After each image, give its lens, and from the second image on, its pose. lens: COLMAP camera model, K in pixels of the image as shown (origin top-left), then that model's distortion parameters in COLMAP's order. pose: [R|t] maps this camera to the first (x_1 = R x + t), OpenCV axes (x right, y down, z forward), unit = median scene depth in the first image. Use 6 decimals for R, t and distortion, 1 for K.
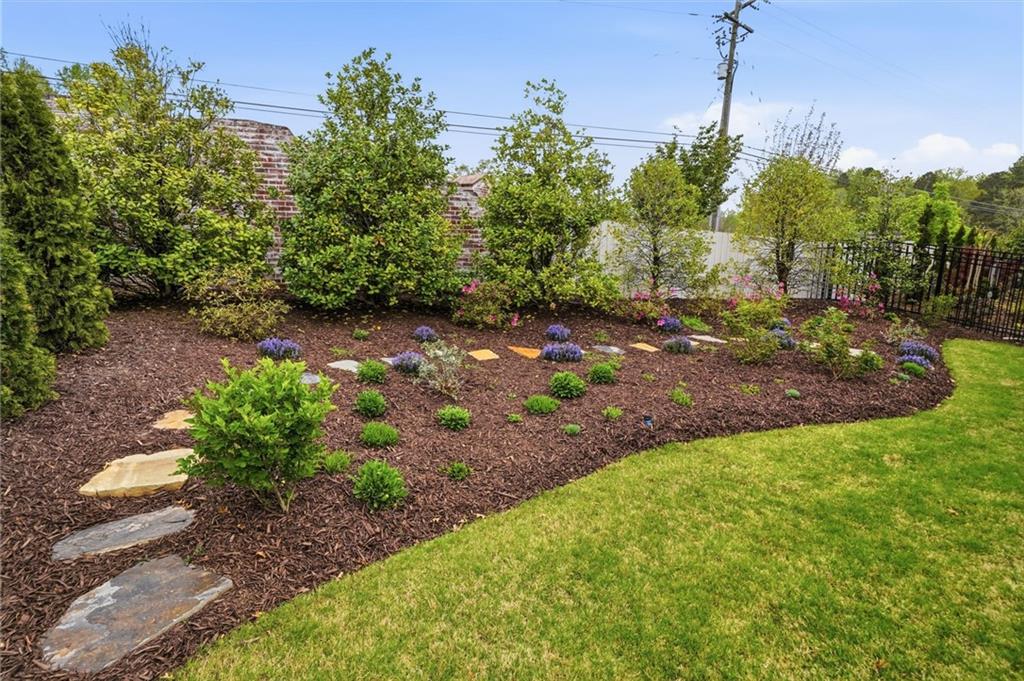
lens RADIAL K [[553.3, 0, 512.0], [0, 553.3, 340.5], [0, 0, 1]] dist [0.020308, 0.000339]
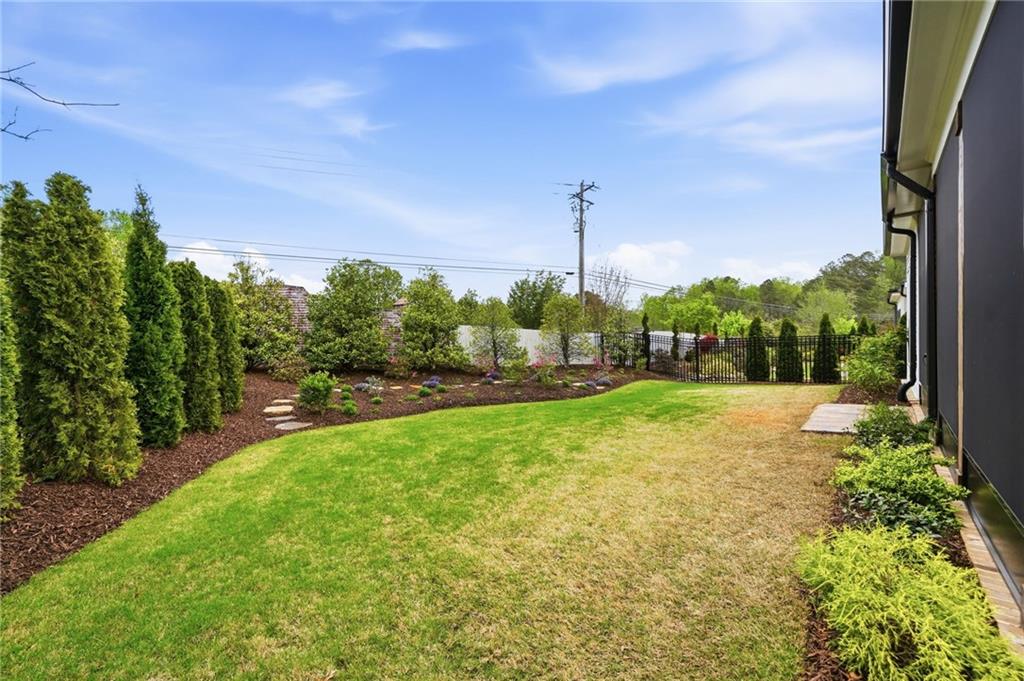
lens RADIAL K [[452.7, 0, 512.0], [0, 452.7, 340.5], [0, 0, 1]] dist [0.001490, 0.000006]
pose [[0.992573, -0.033392, 0.116980, 0.192551], [0.052844, 0.984479, -0.167361, 0.158361], [-0.109576, 0.172299, 0.978931, -0.833281]]
